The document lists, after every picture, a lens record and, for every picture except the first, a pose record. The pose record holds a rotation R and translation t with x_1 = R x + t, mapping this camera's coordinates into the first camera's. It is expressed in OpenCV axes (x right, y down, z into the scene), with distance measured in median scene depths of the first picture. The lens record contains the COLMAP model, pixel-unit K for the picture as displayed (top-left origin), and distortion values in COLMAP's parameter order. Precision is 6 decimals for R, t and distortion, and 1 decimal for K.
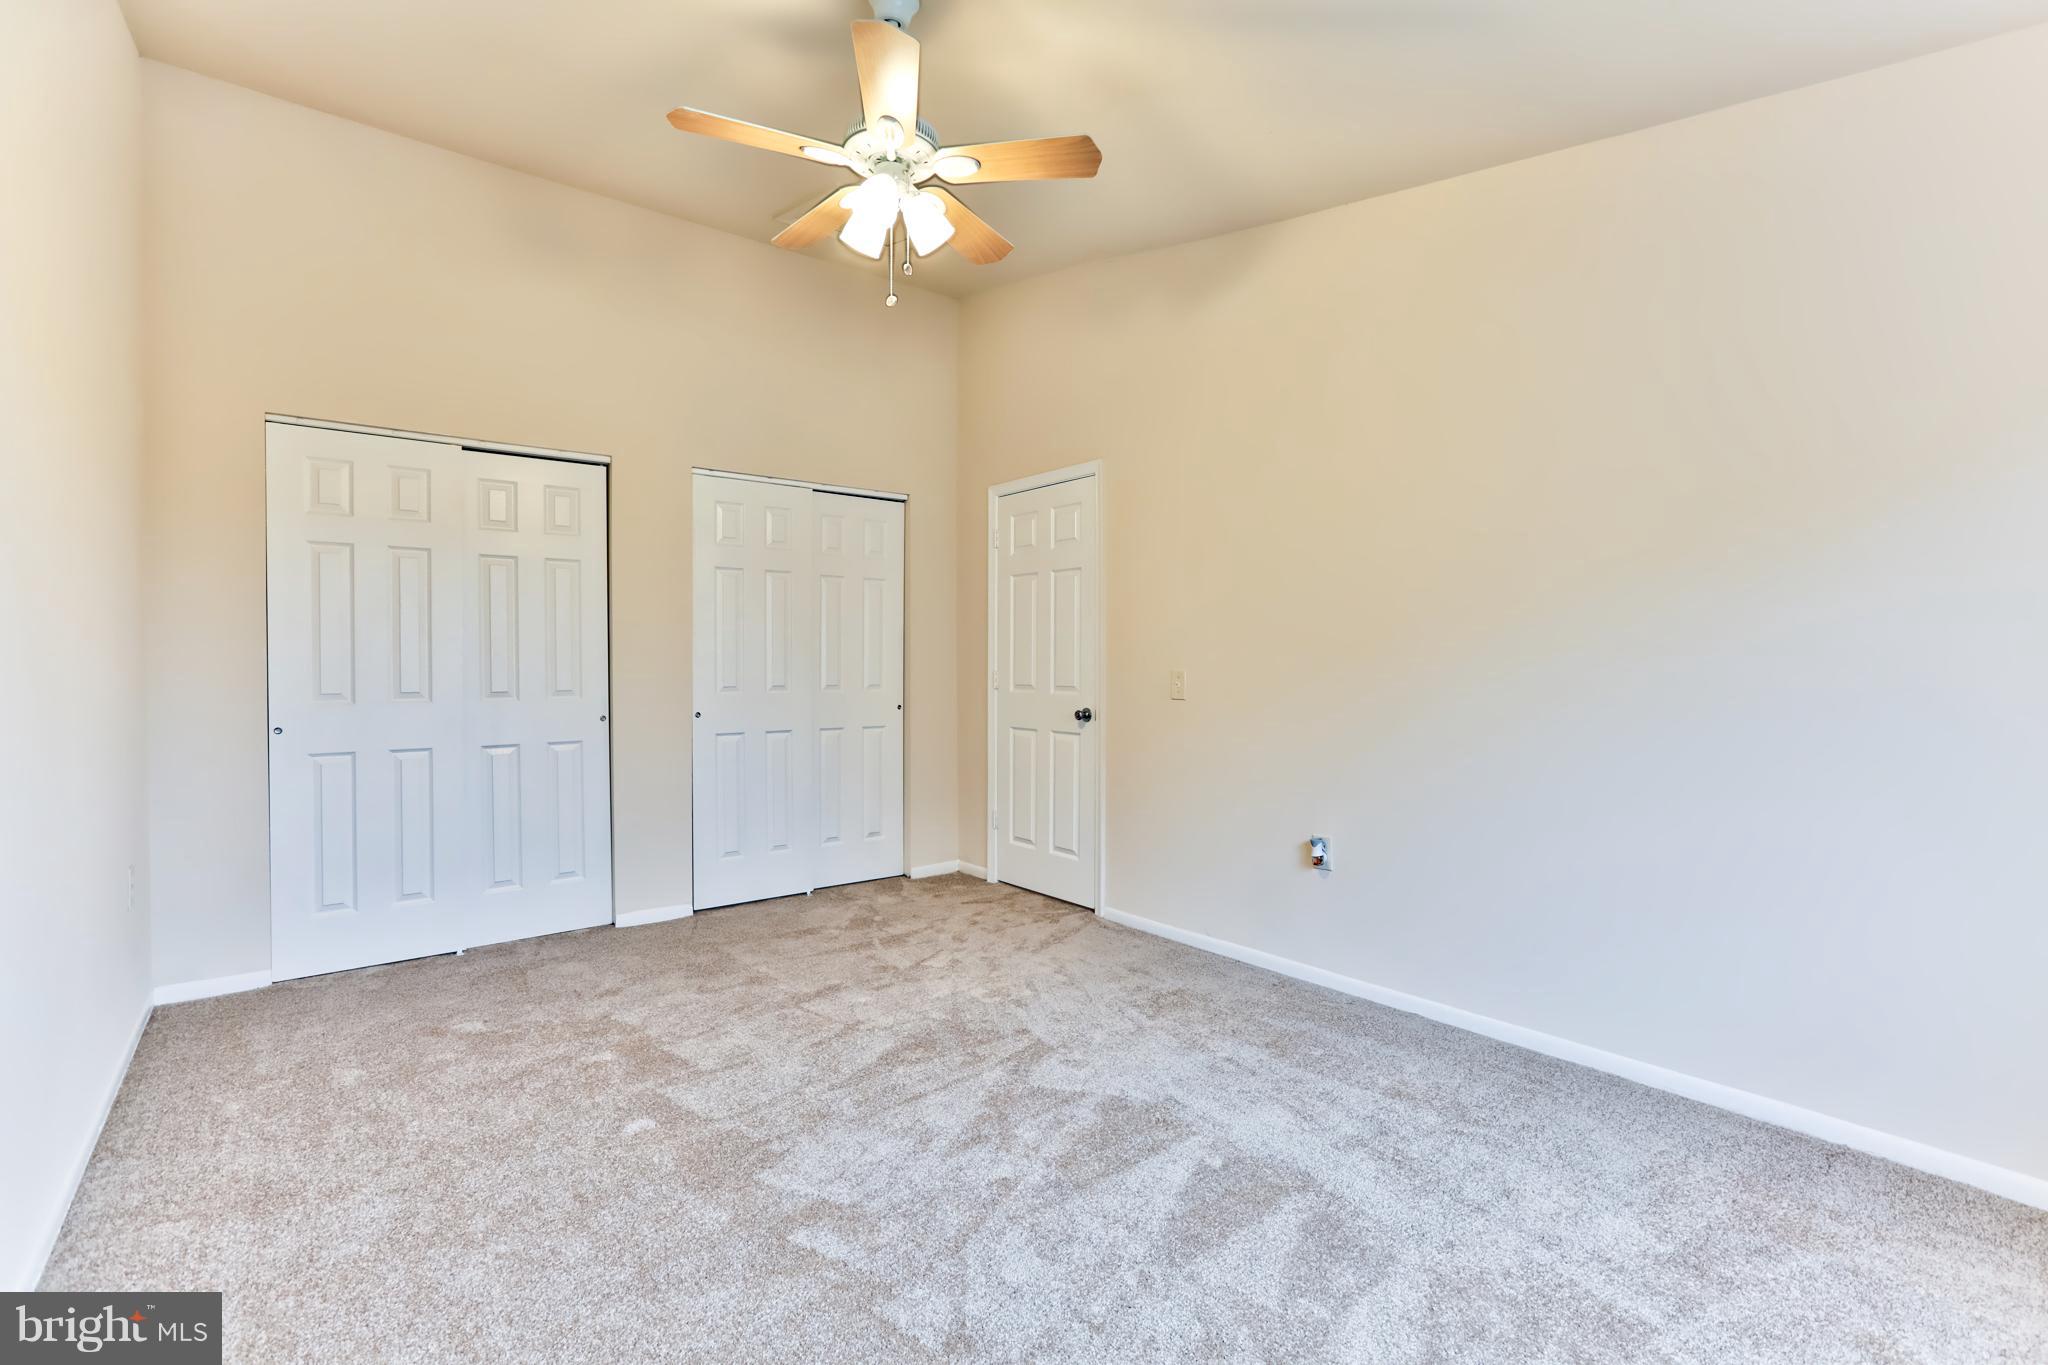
lens RADIAL K [[936.4, 0, 1035.0], [0, 936.4, 681.1], [0, 0, 1]] dist [-0.000705, 0.014109]
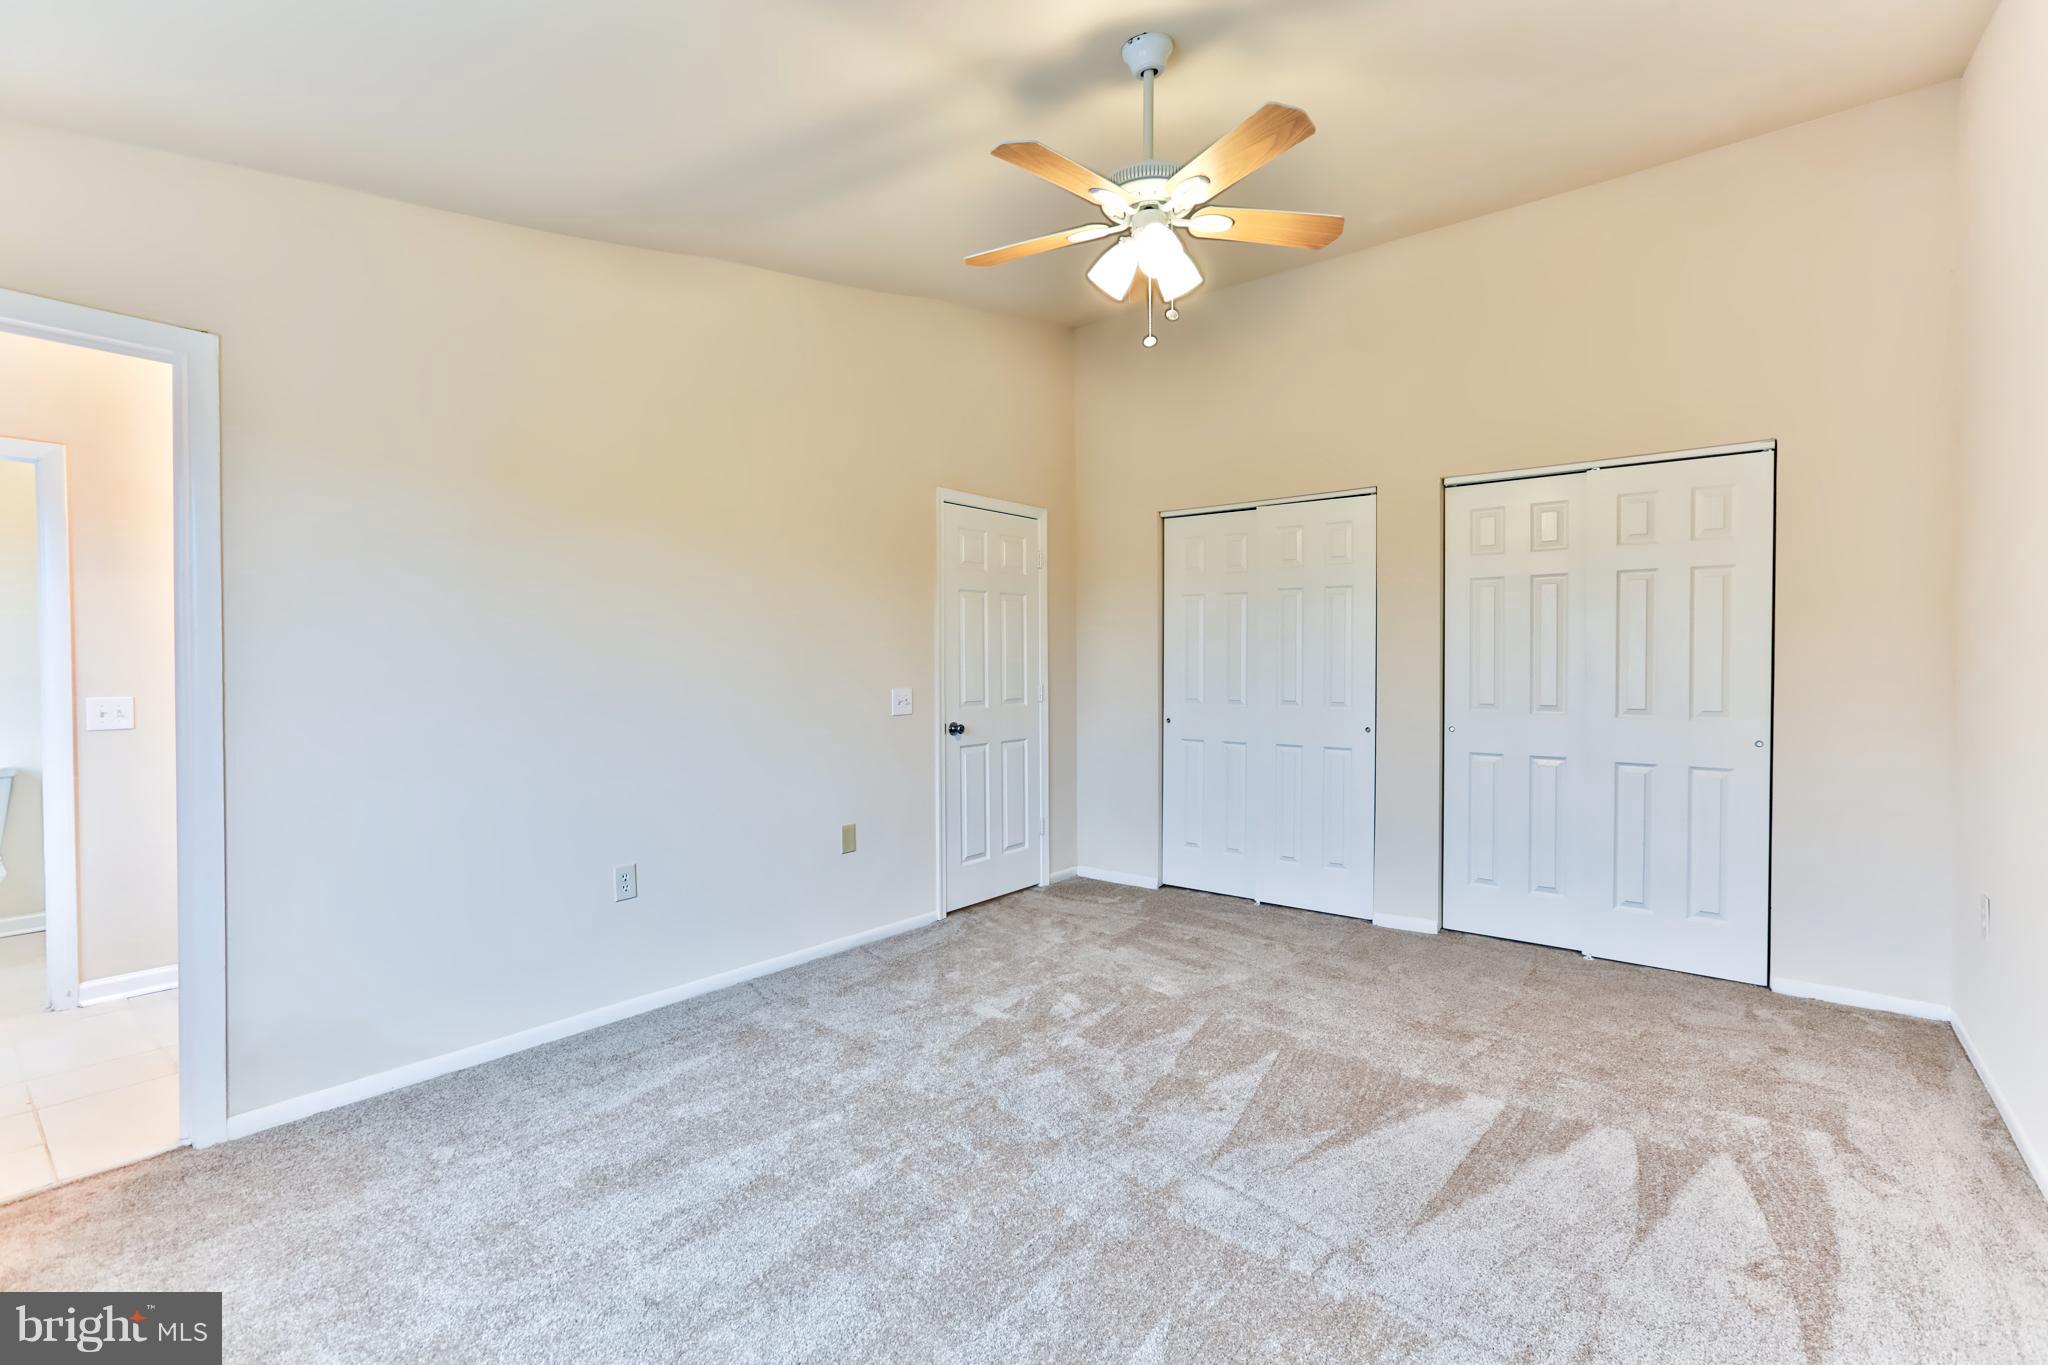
lens RADIAL K [[904.0, 0, 1024.0], [0, 904.0, 682.5], [0, 0, 1]] dist [-0.000147, 0.000084]
pose [[0.219675, 0.013209, -0.975484, 0.489692], [-0.024524, 0.999667, 0.008013, -0.013265], [0.975265, 0.022162, 0.219926, 0.377170]]
